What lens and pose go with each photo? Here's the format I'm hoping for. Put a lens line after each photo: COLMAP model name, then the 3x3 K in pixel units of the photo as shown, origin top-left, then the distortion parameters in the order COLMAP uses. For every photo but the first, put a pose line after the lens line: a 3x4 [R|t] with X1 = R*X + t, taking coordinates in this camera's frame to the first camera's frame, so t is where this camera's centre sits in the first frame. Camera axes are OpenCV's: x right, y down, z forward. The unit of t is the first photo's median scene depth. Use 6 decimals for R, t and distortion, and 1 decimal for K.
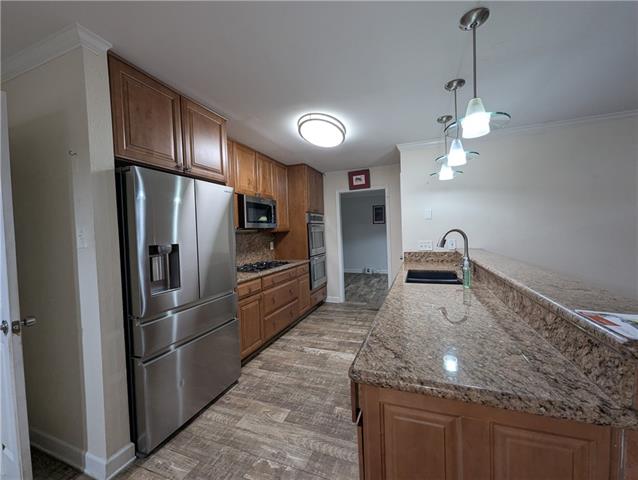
lens RADIAL K [[262.5, 0, 319.0], [0, 262.5, 240.0], [0, 0, 1]] dist [-0.002431, -0.000818]
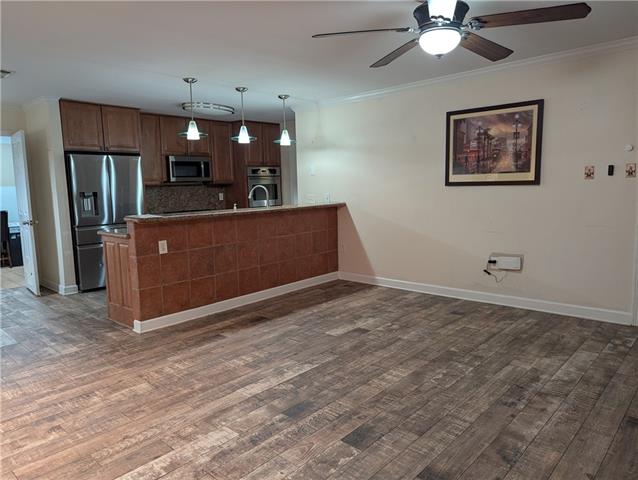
lens RADIAL K [[447.8, 0, 319.0], [0, 447.8, 240.0], [0, 0, 1]] dist [0.002602, 0.001342]
pose [[0.932894, 0.061348, -0.354887, 2.385164], [-0.022905, 0.993497, 0.111531, -0.039678], [0.359421, -0.095918, 0.928233, -1.632069]]
